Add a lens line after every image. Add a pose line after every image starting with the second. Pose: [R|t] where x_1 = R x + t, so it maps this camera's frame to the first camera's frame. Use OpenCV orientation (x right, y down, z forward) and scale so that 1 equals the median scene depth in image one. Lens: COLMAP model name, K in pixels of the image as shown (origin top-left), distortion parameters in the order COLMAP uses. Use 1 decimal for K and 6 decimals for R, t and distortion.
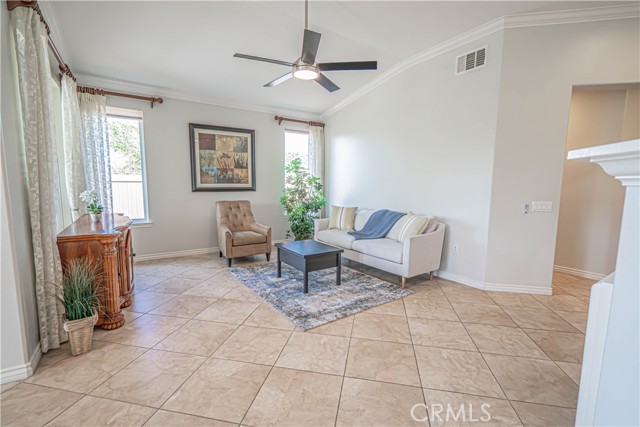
lens RADIAL K [[287.5, 0, 319.9], [0, 287.5, 216.2], [0, 0, 1]] dist [-0.000796, 0.000129]
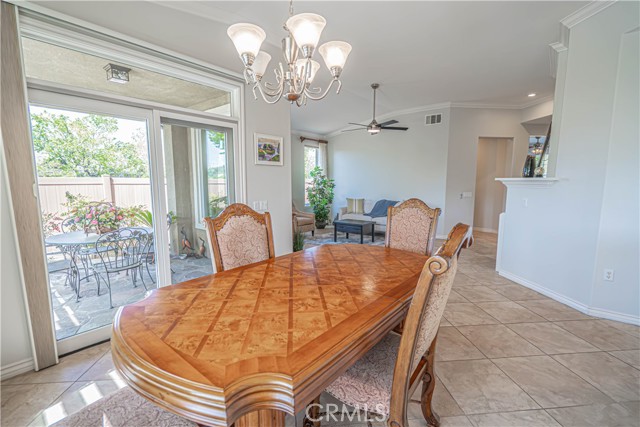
lens RADIAL K [[285.9, 0, 320.0], [0, 285.9, 213.5], [0, 0, 1]] dist [-0.013772, 0.000188]
pose [[0.961801, -0.041504, 0.270584, -0.536092], [0.040616, 0.999135, 0.008885, 0.026120], [-0.270719, 0.002444, 0.962655, -0.446903]]
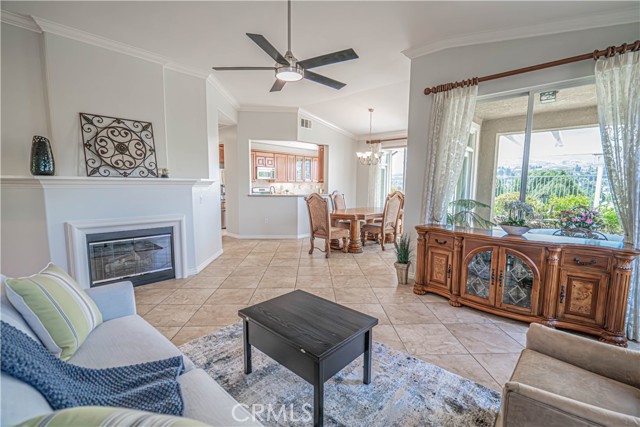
lens RADIAL K [[289.4, 0, 327.3], [0, 289.4, 213.8], [0, 0, 1]] dist [0.000460, 0.000185]
pose [[-0.967250, 0.009322, -0.253654, 0.043875], [-0.045145, 0.977073, 0.208062, -0.142237], [0.249778, 0.212699, -0.944653, 1.130267]]
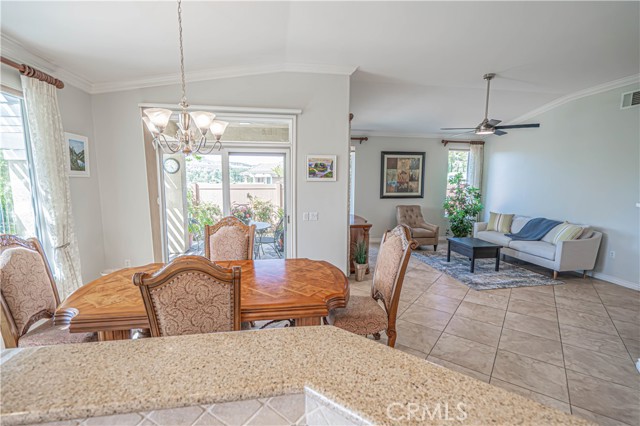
lens RADIAL K [[290.2, 0, 321.9], [0, 290.2, 216.0], [0, 0, 1]] dist [-0.000942, 0.000344]
pose [[0.905877, 0.048690, -0.420733, -0.093412], [-0.044233, 0.998814, 0.020351, -0.013481], [0.421225, 0.000175, 0.906956, -0.468766]]
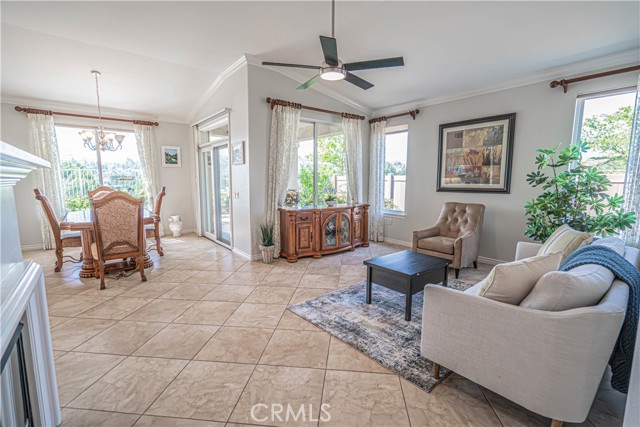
lens RADIAL K [[280.8, 0, 320.7], [0, 280.8, 218.8], [0, 0, 1]] dist [-0.002194, -0.000057]
pose [[0.099999, 0.129576, -0.986514, 0.545984], [-0.114149, 0.986432, 0.117995, -0.061288], [0.988418, 0.100810, 0.113433, 0.499493]]
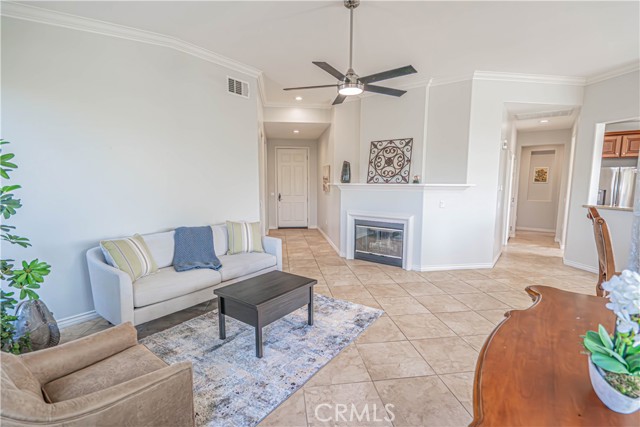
lens RADIAL K [[302.8, 0, 320.3], [0, 302.8, 215.9], [0, 0, 1]] dist [0.000852, 0.000296]
pose [[-0.340207, -0.114032, 0.933411, -0.595421], [0.094479, 0.983452, 0.154581, -0.128196], [-0.935592, 0.140777, -0.323804, 0.844161]]
